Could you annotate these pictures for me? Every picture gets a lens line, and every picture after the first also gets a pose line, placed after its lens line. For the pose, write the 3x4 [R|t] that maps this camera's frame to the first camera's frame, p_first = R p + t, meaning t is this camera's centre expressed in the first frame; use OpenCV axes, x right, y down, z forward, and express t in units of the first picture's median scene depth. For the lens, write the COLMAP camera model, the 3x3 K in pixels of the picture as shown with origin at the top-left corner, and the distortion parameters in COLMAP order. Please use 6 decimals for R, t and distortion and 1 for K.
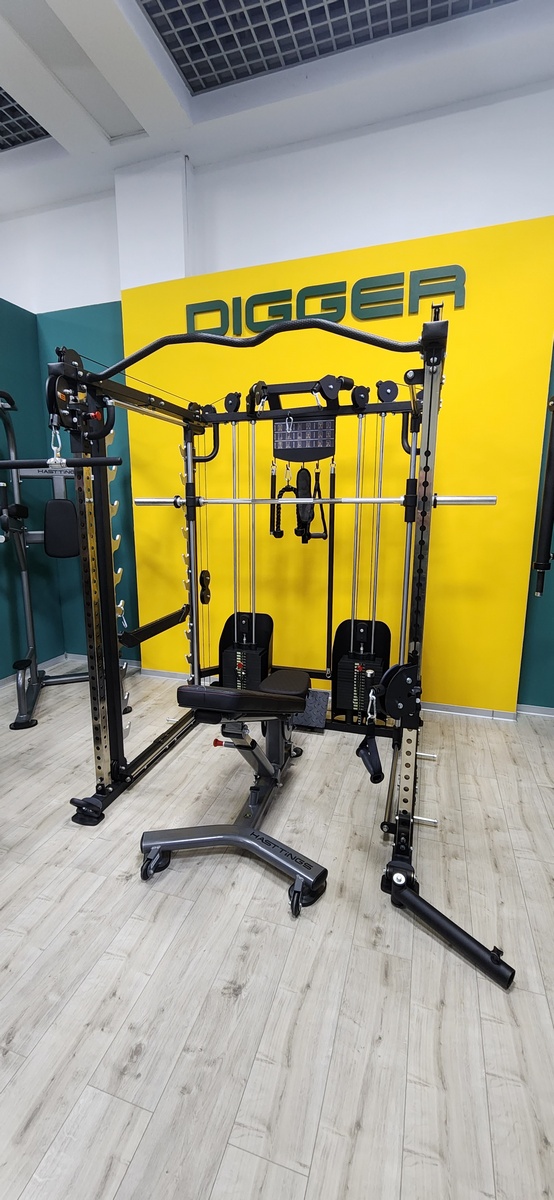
lens RADIAL K [[483.7, 0, 271.5], [0, 483.7, 595.4], [0, 0, 1]] dist [0.003876, -0.003453]
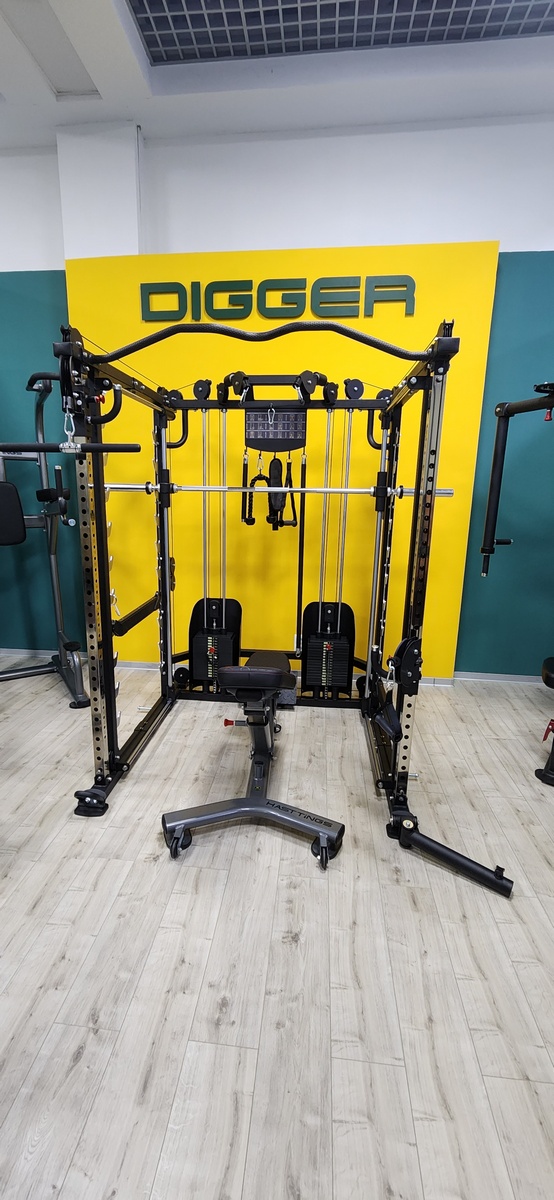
lens RADIAL K [[483.7, 0, 271.0], [0, 483.7, 595.5], [0, 0, 1]] dist [0.003876, -0.003453]
pose [[0.977287, -0.027069, 0.210185, -0.172076], [0.020814, 0.999274, 0.031915, -0.000535], [-0.210896, -0.026815, 0.977141, -0.024425]]
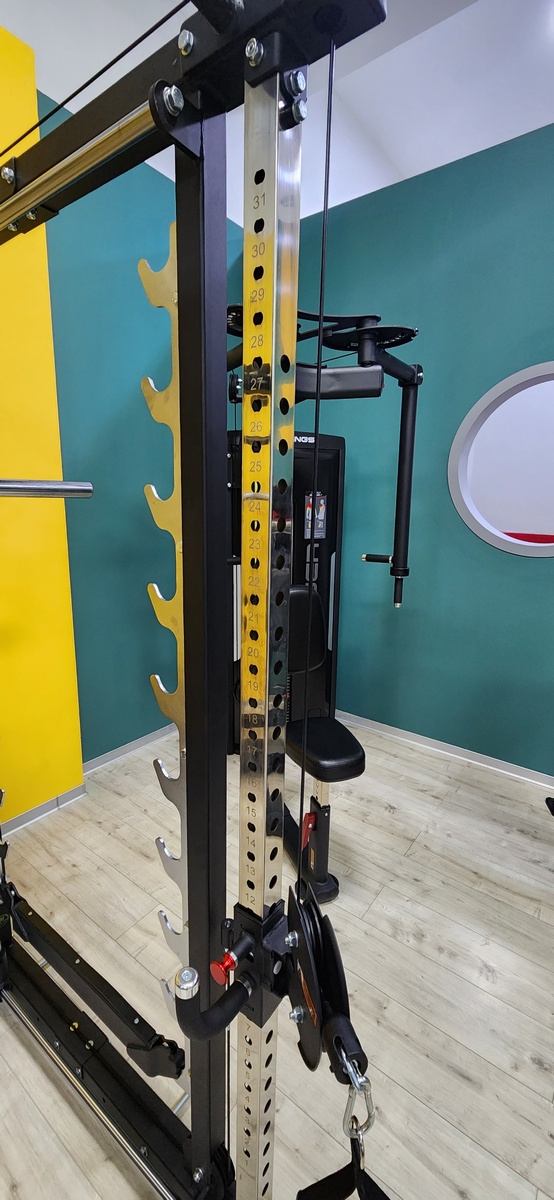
lens RADIAL K [[483.7, 0, 270.2], [0, 483.7, 601.1], [0, 0, 1]] dist [0.003876, -0.003453]
pose [[0.327153, -0.192209, 0.925217, -0.028944], [0.160344, 0.976189, 0.146101, -0.098622], [-0.931268, 0.100556, 0.350182, 0.519695]]
